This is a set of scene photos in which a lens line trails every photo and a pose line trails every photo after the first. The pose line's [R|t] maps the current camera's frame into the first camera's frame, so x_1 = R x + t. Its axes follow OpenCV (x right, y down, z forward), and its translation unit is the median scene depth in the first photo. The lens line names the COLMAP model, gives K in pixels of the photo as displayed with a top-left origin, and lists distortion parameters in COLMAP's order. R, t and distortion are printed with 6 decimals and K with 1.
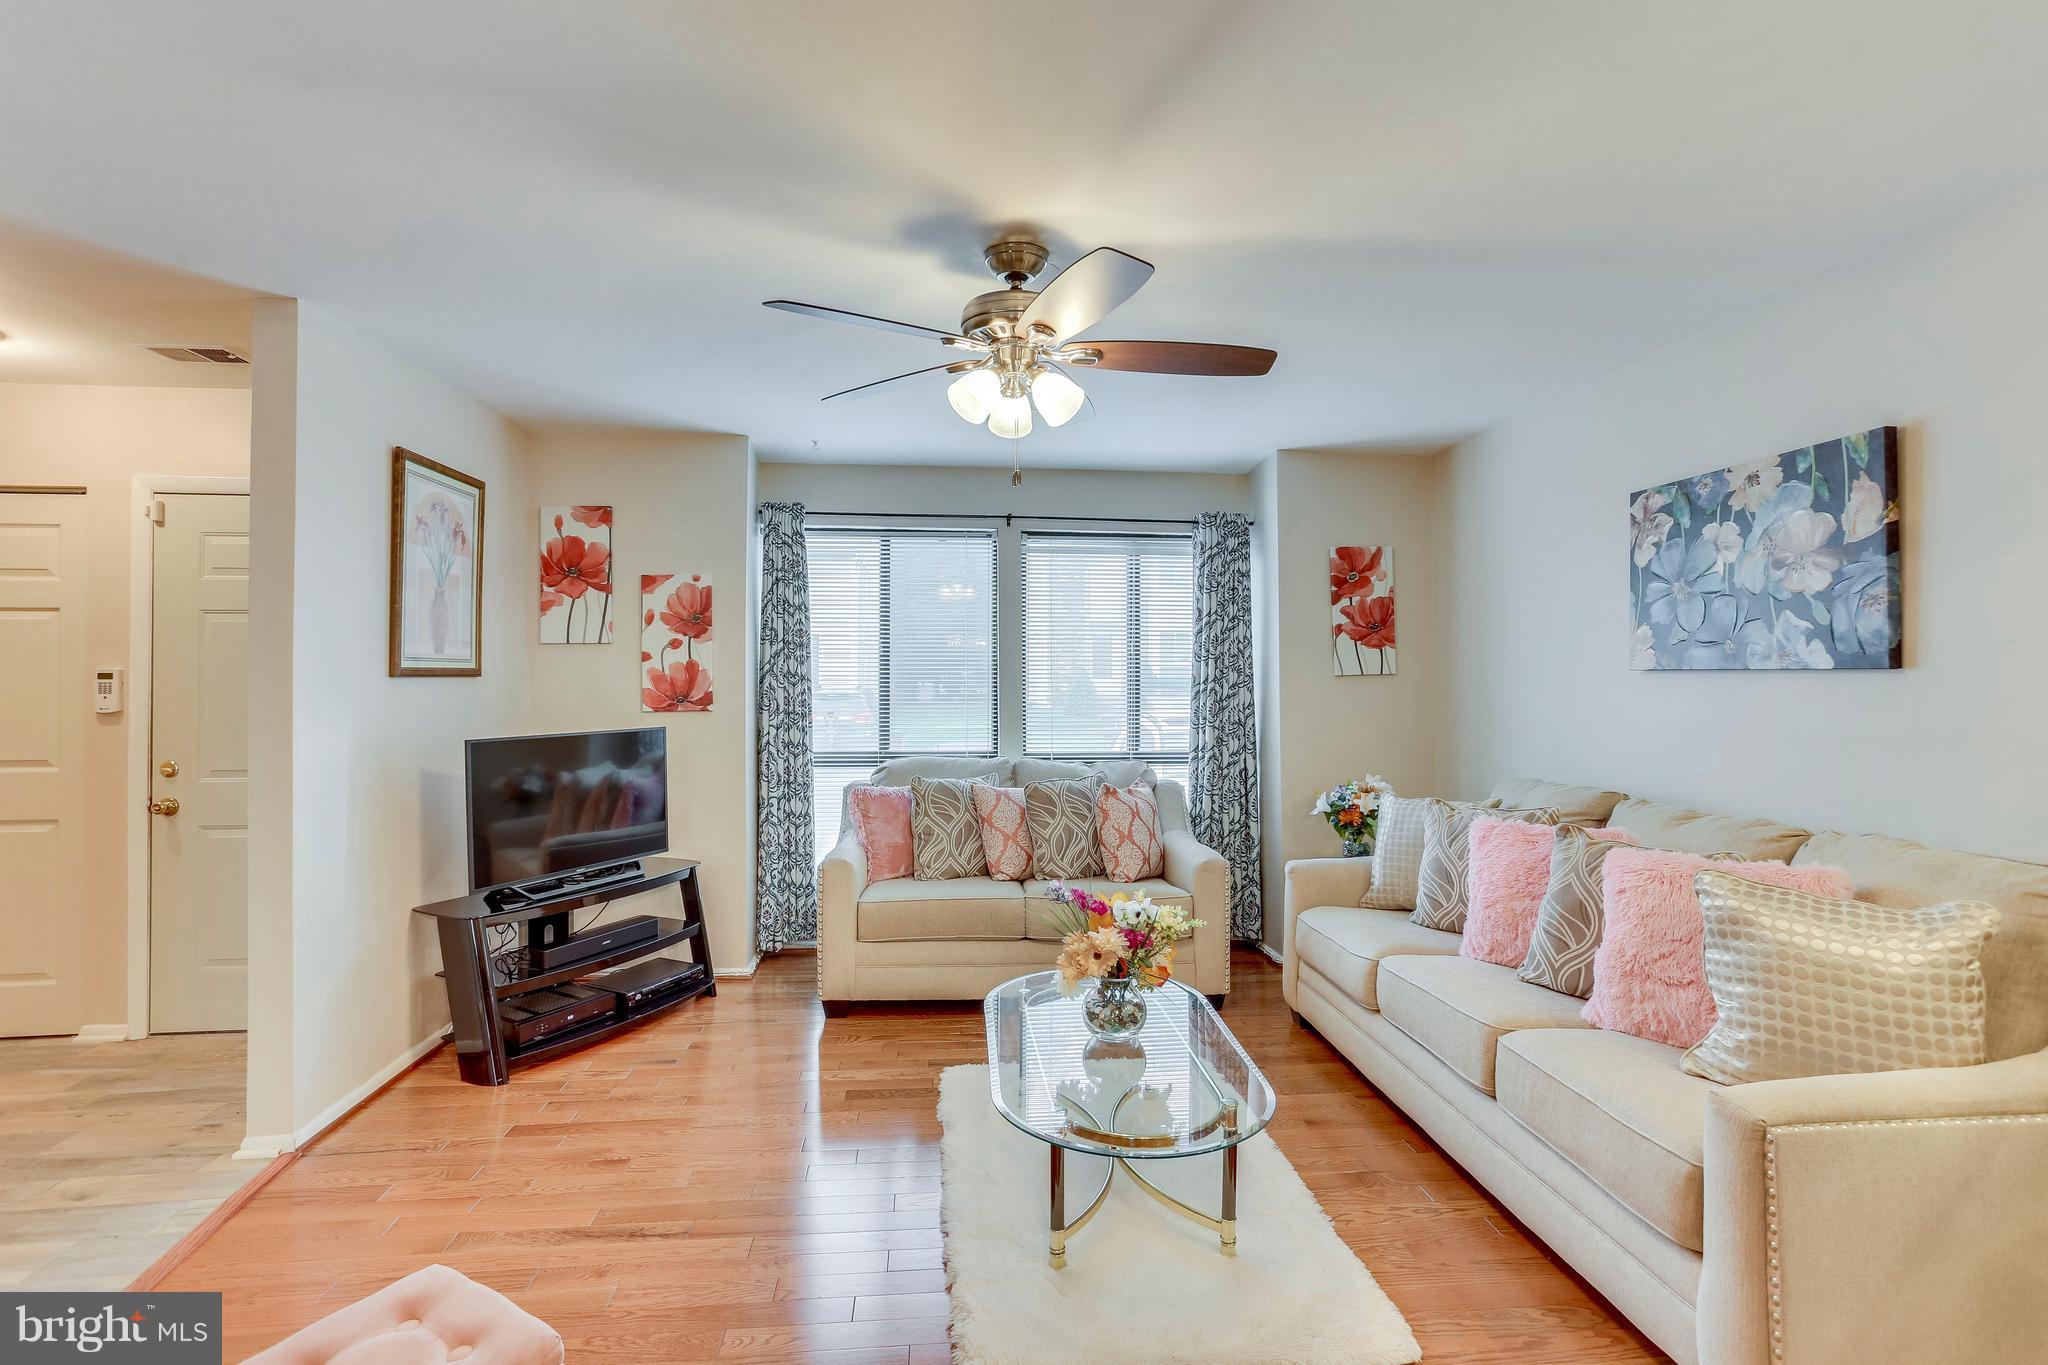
lens RADIAL K [[994.3, 0, 1023.7], [0, 994.3, 676.2], [0, 0, 1]] dist [-0.069360, 0.049184]
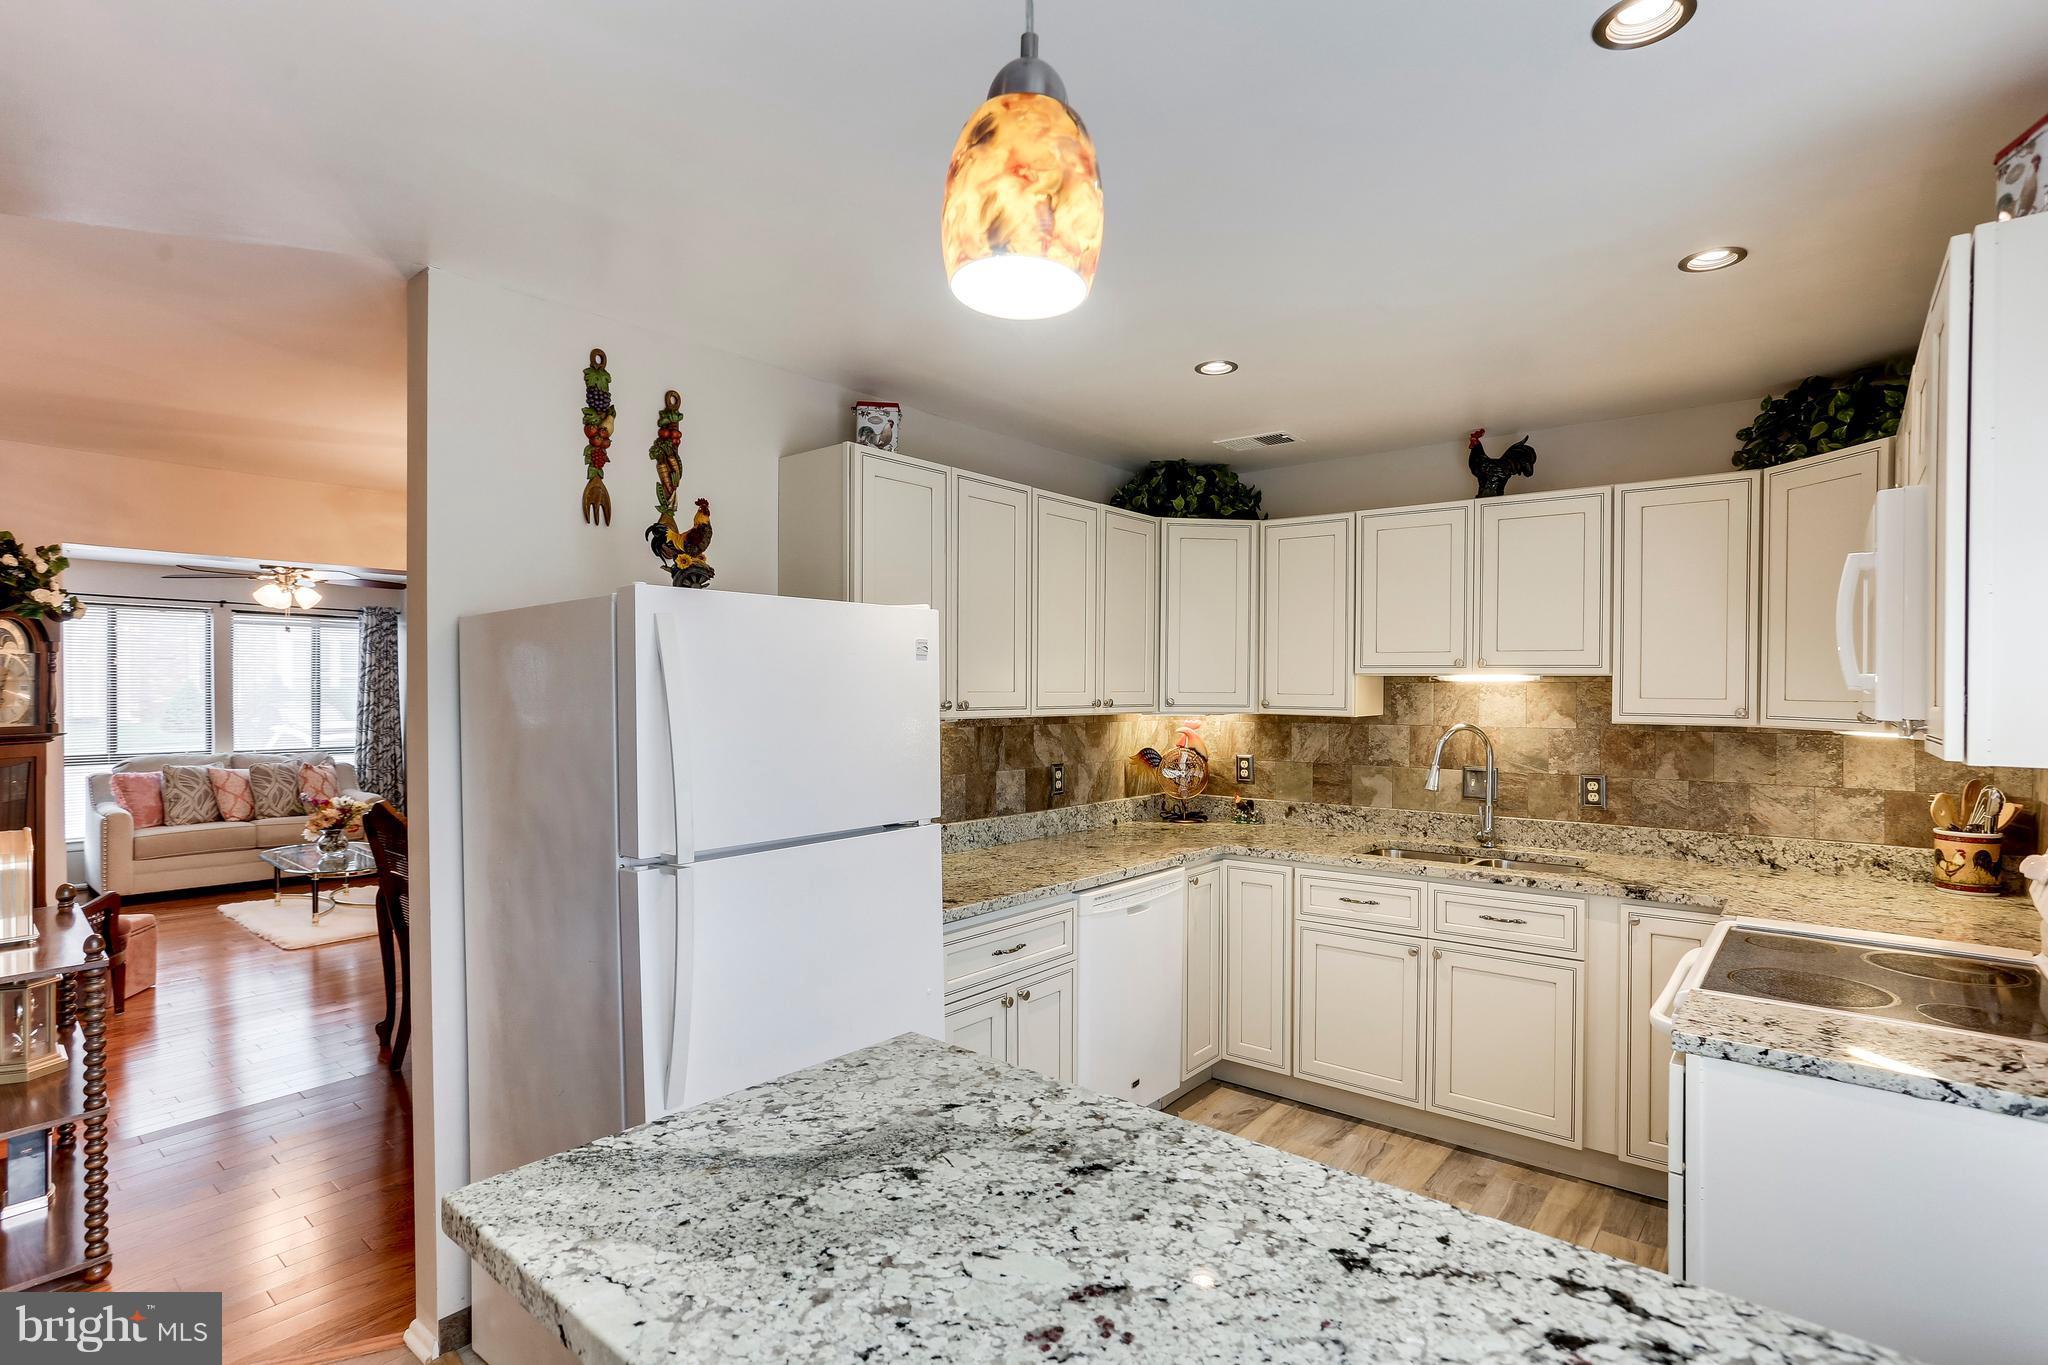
lens RADIAL K [[999.1, 0, 1024.2], [0, 999.1, 692.3], [0, 0, 1]] dist [-0.054599, 0.037685]
pose [[0.706086, -0.001139, 0.708125, -0.249960], [-0.004342, 0.999973, 0.005938, -0.035378], [-0.708113, -0.007268, 0.706062, -1.149478]]
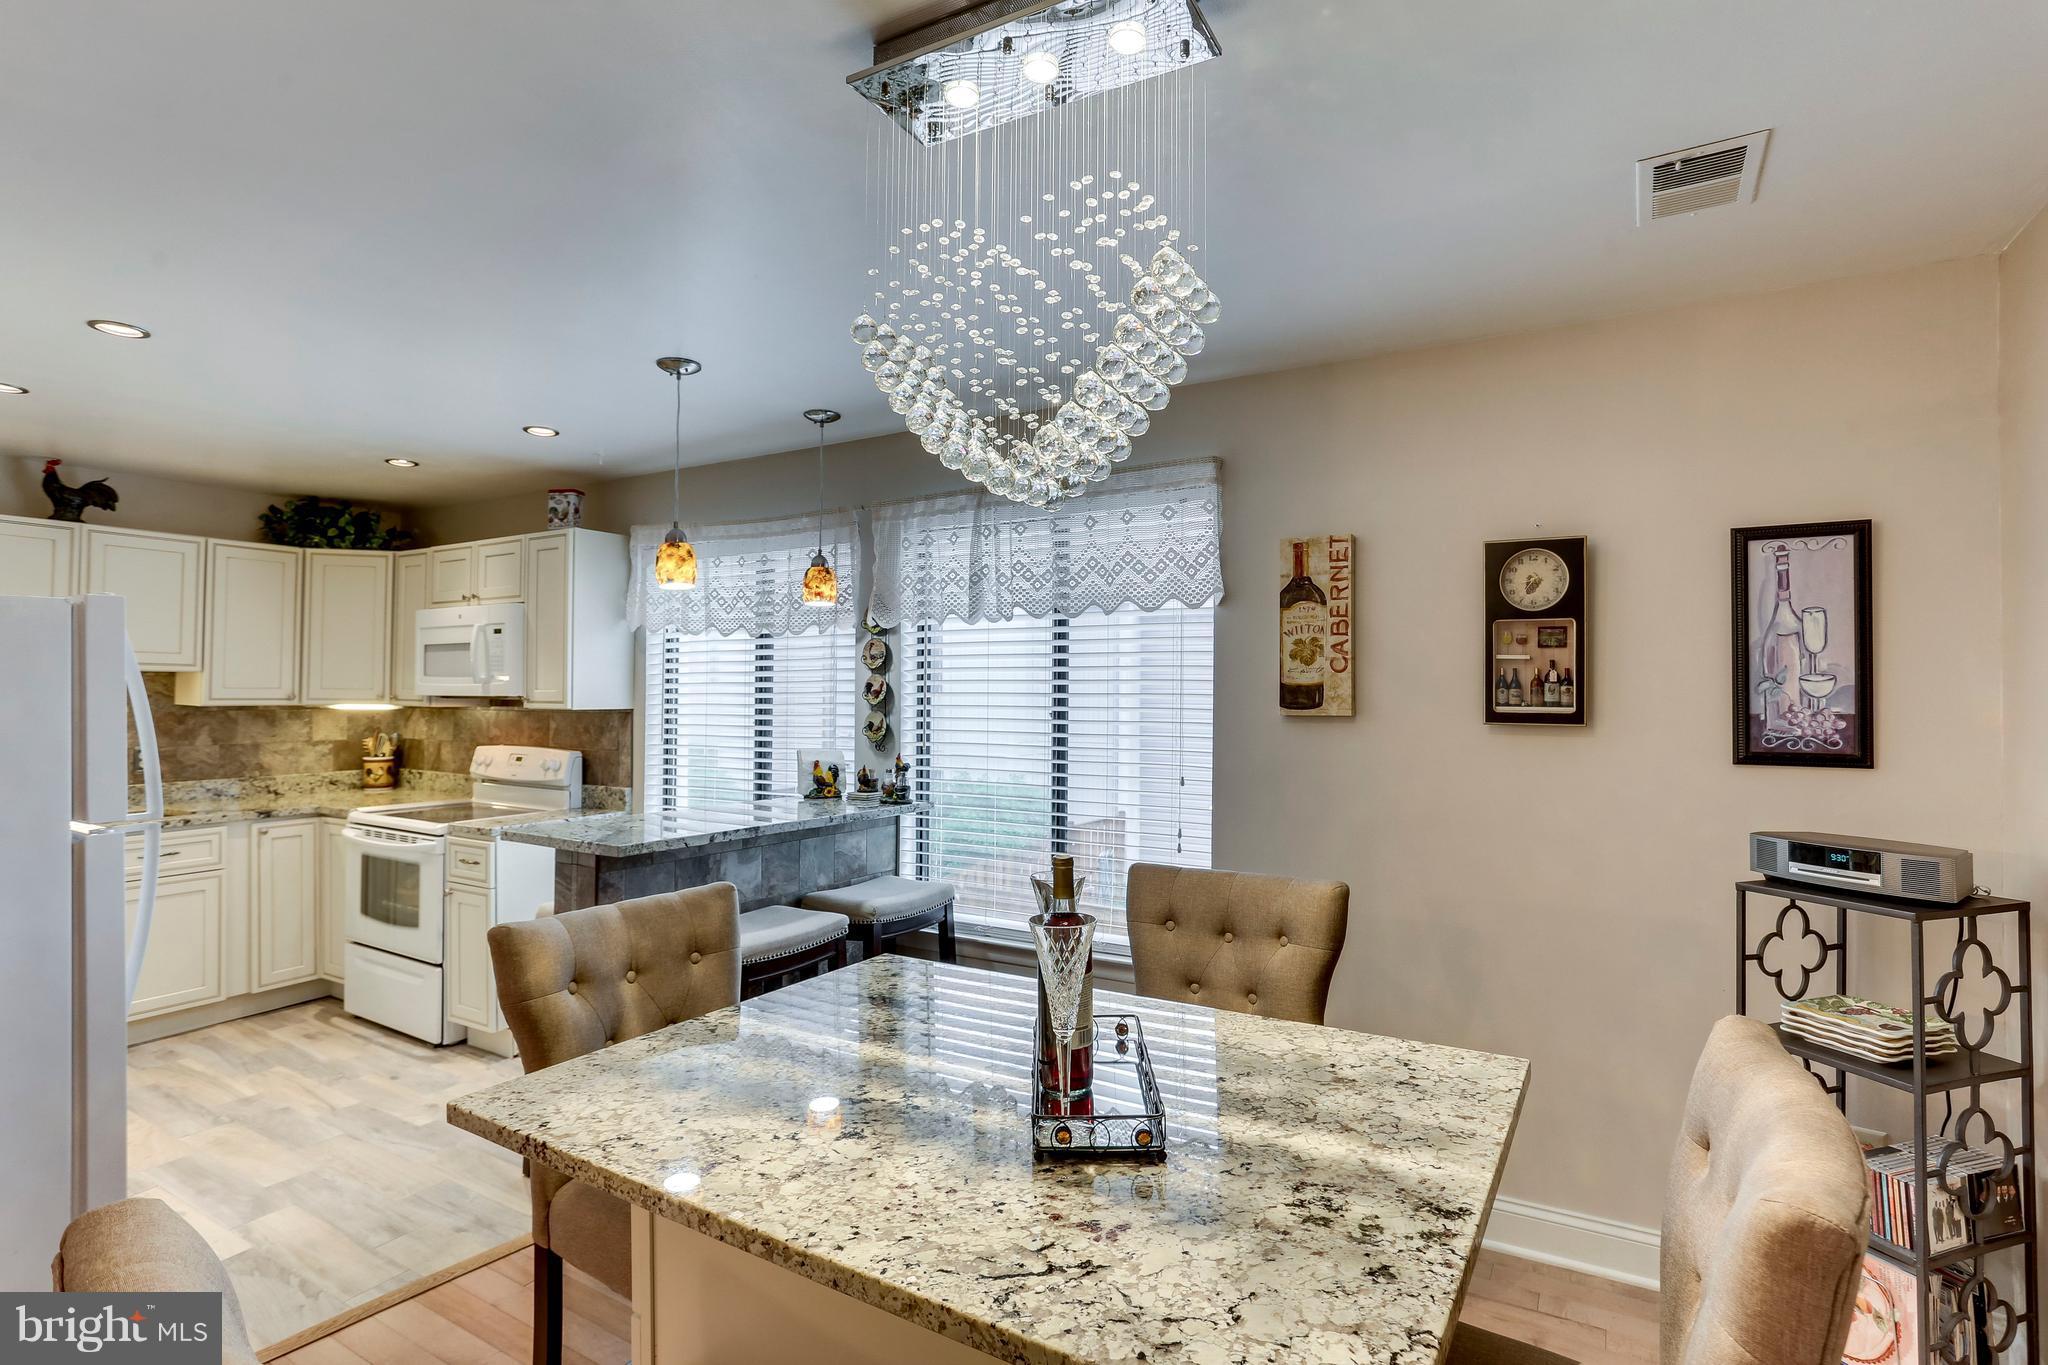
lens RADIAL K [[994.3, 0, 1023.7], [0, 994.3, 676.2], [0, 0, 1]] dist [-0.069360, 0.049184]
pose [[-0.800269, -0.000850, 0.599641, -0.709026], [-0.008337, 0.999918, -0.009709, -0.038435], [-0.599584, -0.012770, -0.800210, -0.659411]]
